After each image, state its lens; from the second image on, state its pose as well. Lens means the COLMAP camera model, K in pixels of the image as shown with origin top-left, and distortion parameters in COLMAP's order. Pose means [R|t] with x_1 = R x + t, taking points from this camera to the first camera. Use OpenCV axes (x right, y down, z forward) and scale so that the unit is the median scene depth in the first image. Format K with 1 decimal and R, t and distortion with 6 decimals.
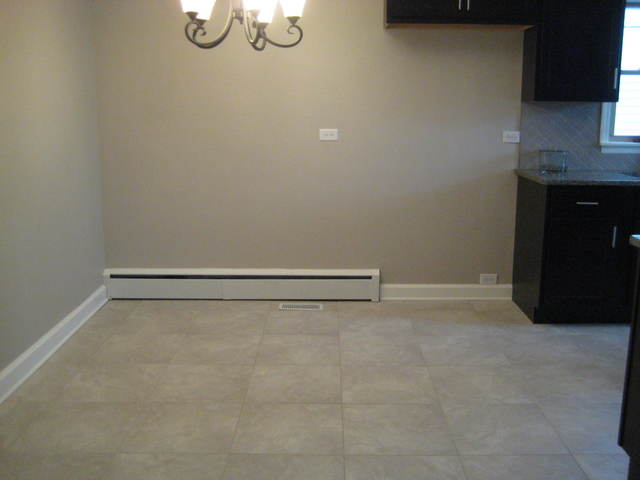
lens RADIAL K [[663.5, 0, 320.0], [0, 663.5, 240.0], [0, 0, 1]] dist [-0.155535, 0.204505]
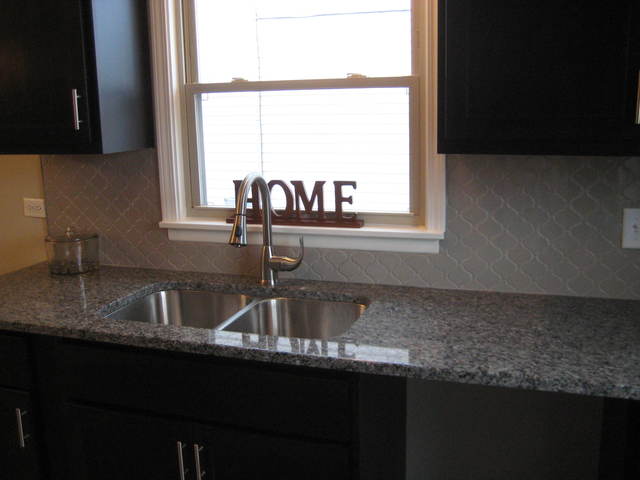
lens RADIAL K [[663.5, 0, 320.0], [0, 663.5, 240.0], [0, 0, 1]] dist [-0.155535, 0.204505]
pose [[0.952431, 0.041199, -0.301958, 0.720028], [-0.039167, 0.999151, 0.012784, -0.146444], [0.302228, -0.000349, 0.953236, 0.517739]]
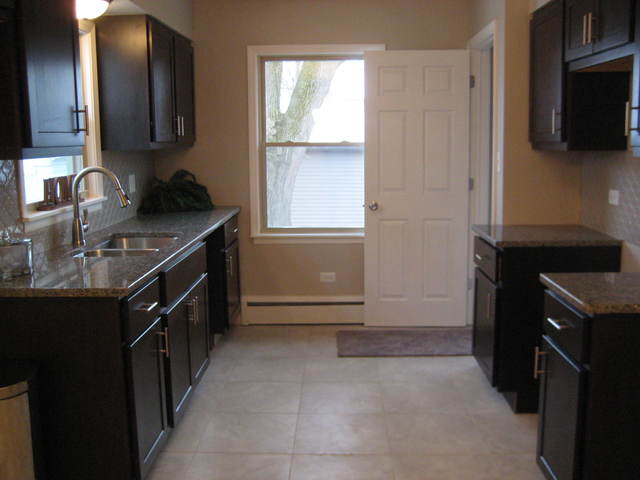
lens RADIAL K [[663.5, 0, 320.0], [0, 663.5, 240.0], [0, 0, 1]] dist [-0.155535, 0.204505]
pose [[0.017323, -0.154888, 0.987780, -0.203162], [0.217935, 0.964760, 0.147456, -0.159745], [-0.975810, 0.212717, 0.050468, 0.683562]]
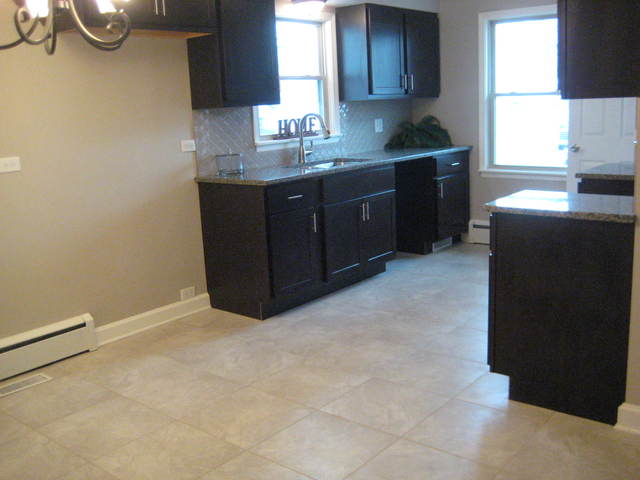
lens RADIAL K [[663.5, 0, 320.0], [0, 663.5, 240.0], [0, 0, 1]] dist [-0.155535, 0.204505]
pose [[0.629303, -0.188884, 0.753857, -0.357847], [0.205953, 0.975866, 0.072585, -0.050215], [-0.749374, 0.109581, 0.653017, 0.218678]]
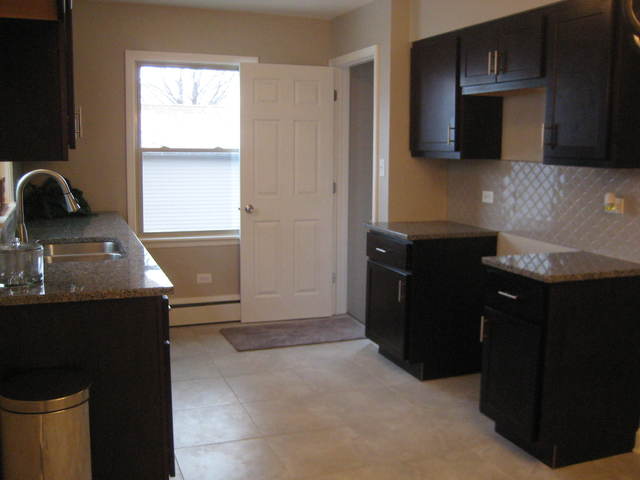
lens RADIAL K [[663.5, 0, 320.0], [0, 663.5, 240.0], [0, 0, 1]] dist [-0.155535, 0.204505]
pose [[-0.372181, -0.139135, 0.917673, -0.231416], [0.178549, 0.959502, 0.217891, -0.212198], [-0.910825, 0.244944, -0.332266, 0.929140]]
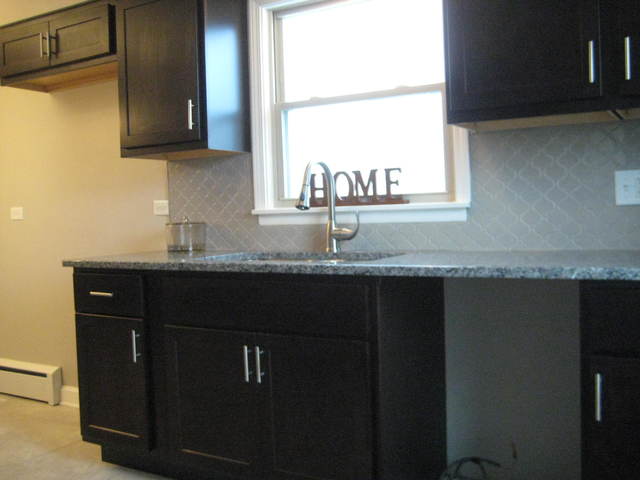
lens RADIAL K [[663.5, 0, 320.0], [0, 663.5, 240.0], [0, 0, 1]] dist [-0.155535, 0.204505]
pose [[0.868368, -0.007485, -0.495863, 0.833817], [-0.066406, 0.989126, -0.131222, -0.032328], [0.491454, 0.146877, 0.858429, 0.440355]]
